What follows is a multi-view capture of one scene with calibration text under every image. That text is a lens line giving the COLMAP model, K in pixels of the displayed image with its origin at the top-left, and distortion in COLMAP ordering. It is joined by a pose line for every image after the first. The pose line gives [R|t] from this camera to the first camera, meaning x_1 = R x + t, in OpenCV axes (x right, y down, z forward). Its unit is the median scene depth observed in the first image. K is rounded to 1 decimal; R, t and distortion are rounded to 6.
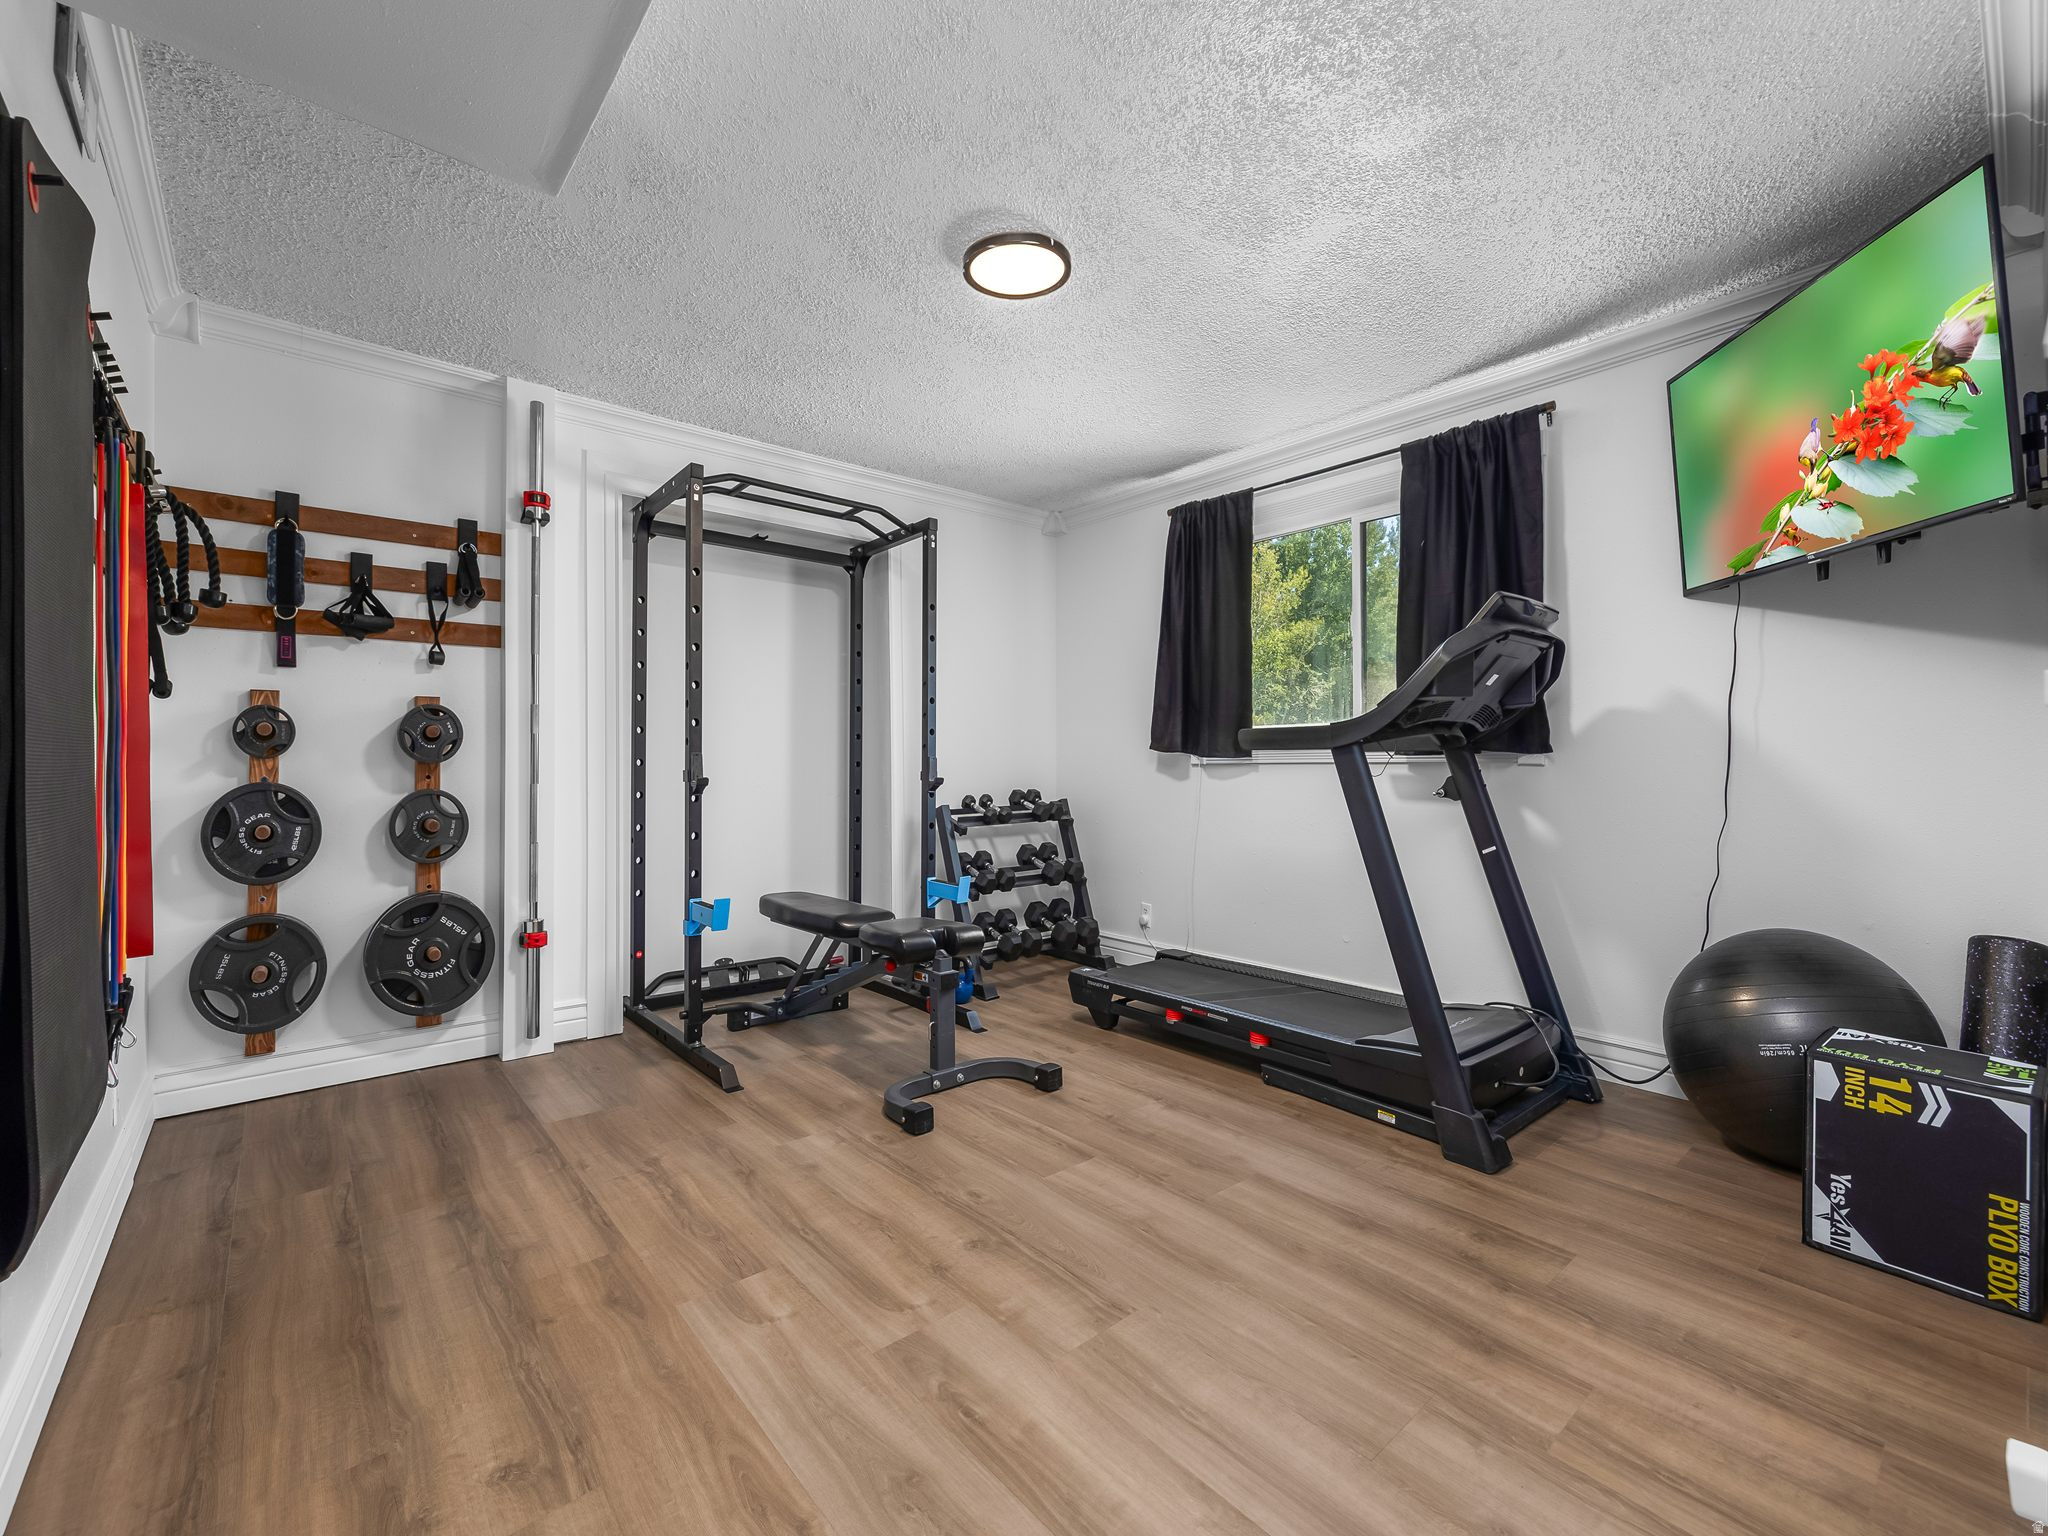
lens RADIAL K [[872.4, 0, 1027.0], [0, 872.4, 756.7], [0, 0, 1]] dist [0.000895, 0.000313]
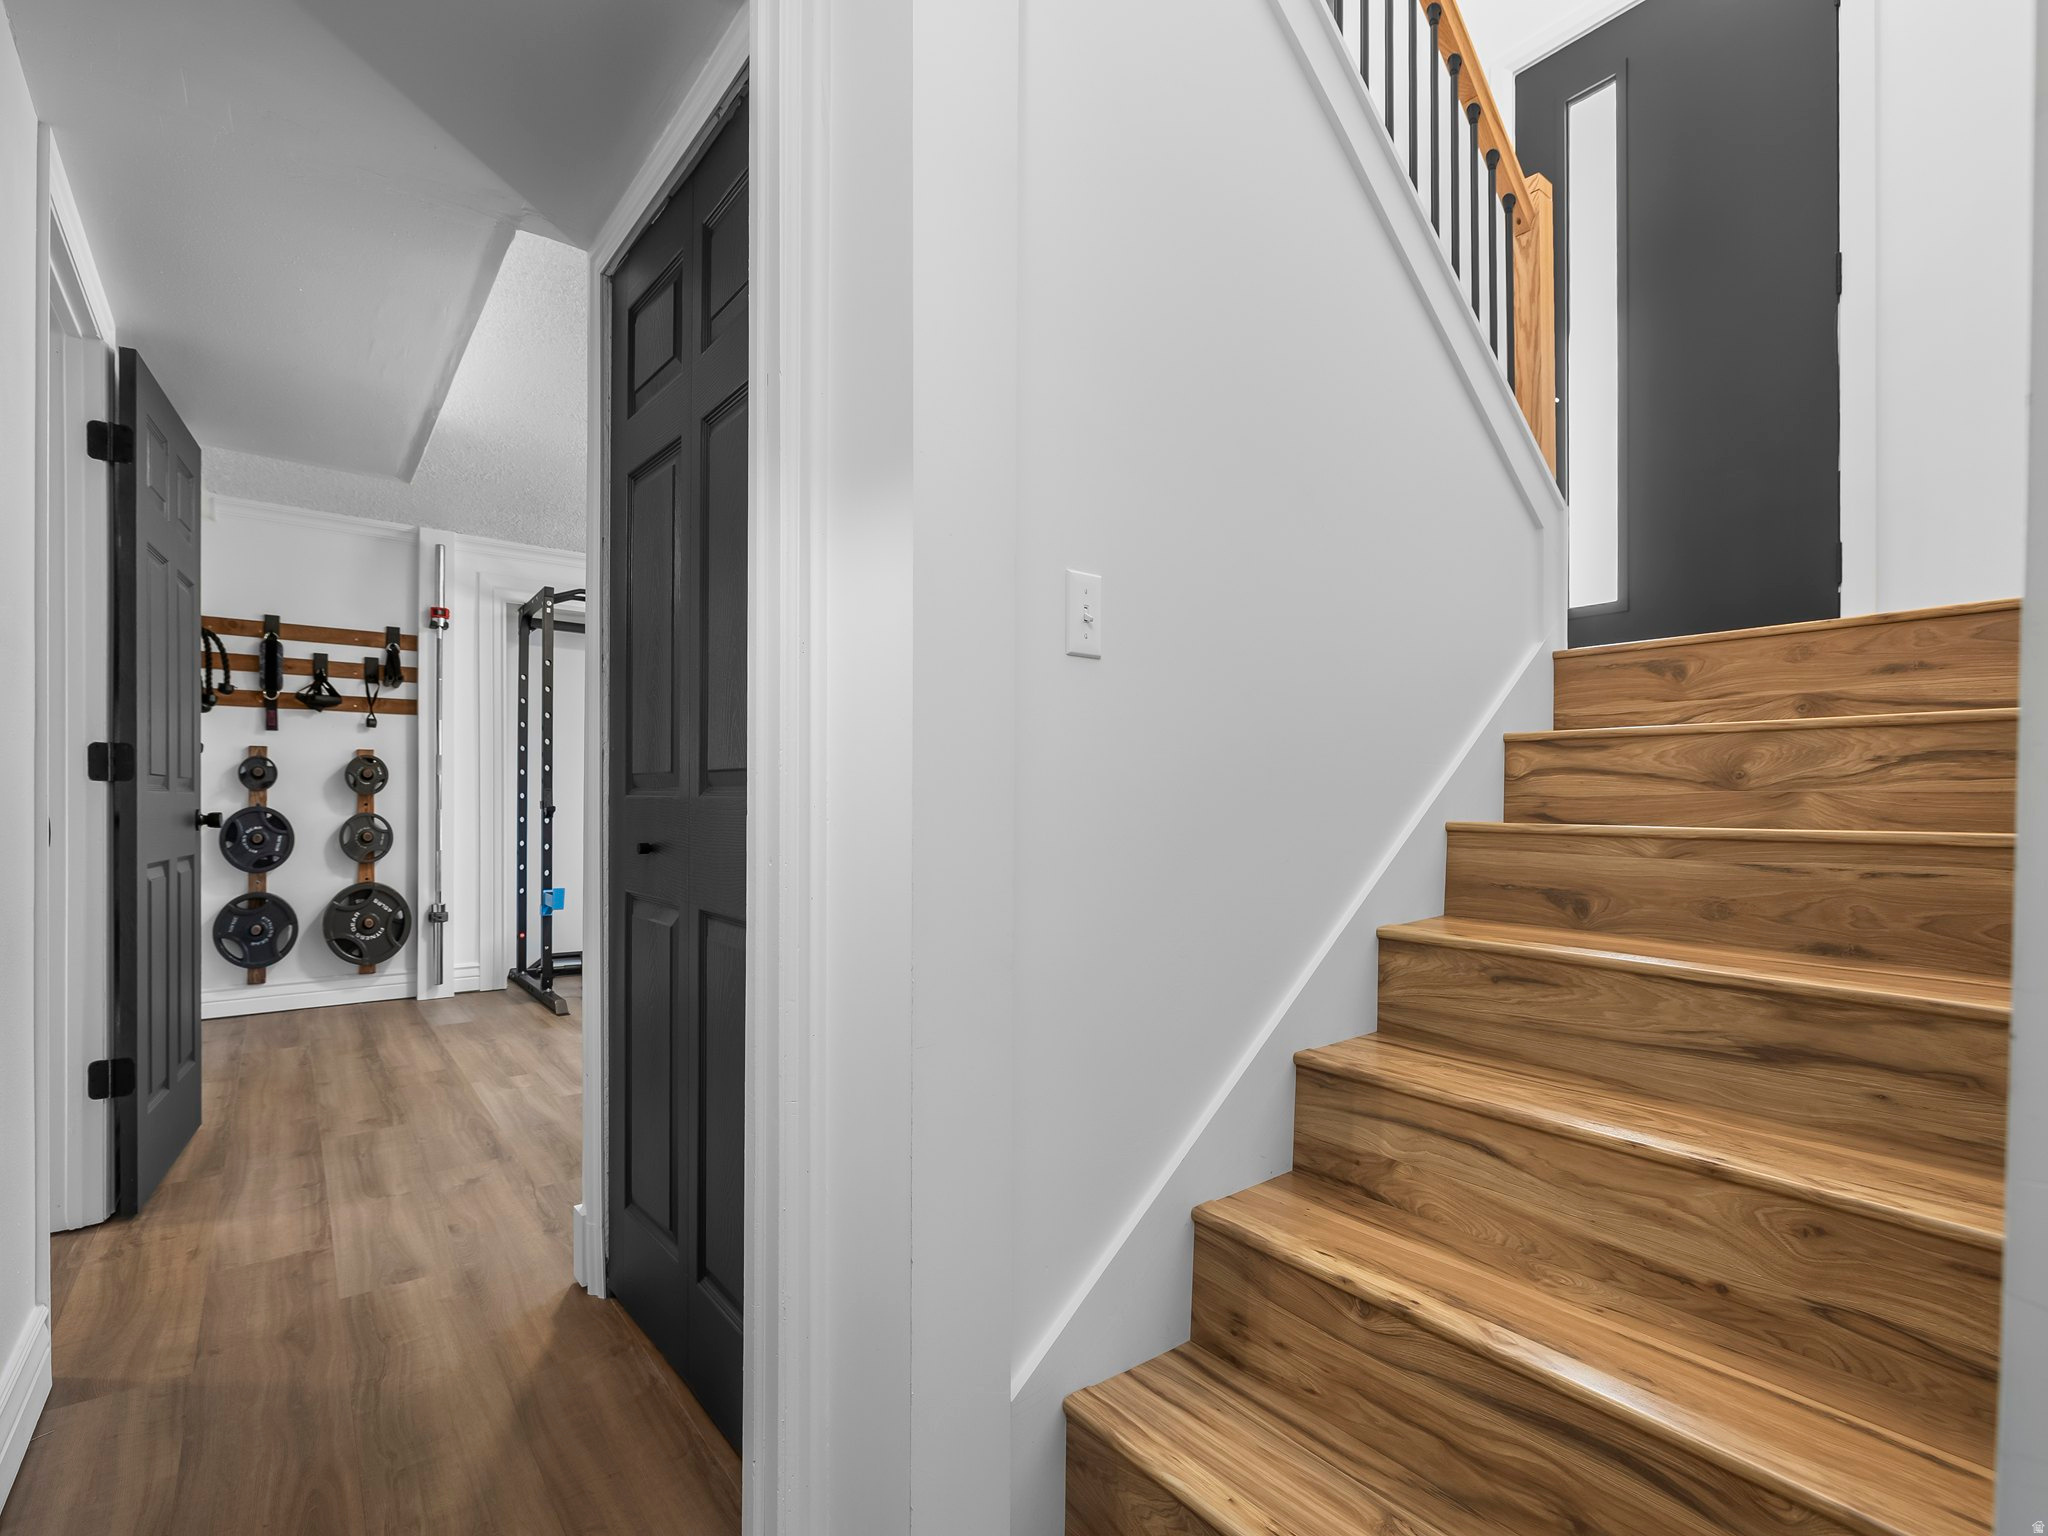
lens RADIAL K [[928.1, 0, 1004.7], [0, 928.1, 808.6], [0, 0, 1]] dist [-0.001617, -0.000093]
pose [[0.999124, 0.005882, -0.041430, 0.466582], [-0.005376, 0.999910, 0.012317, 0.006093], [0.041498, -0.012084, 0.999065, -0.529899]]
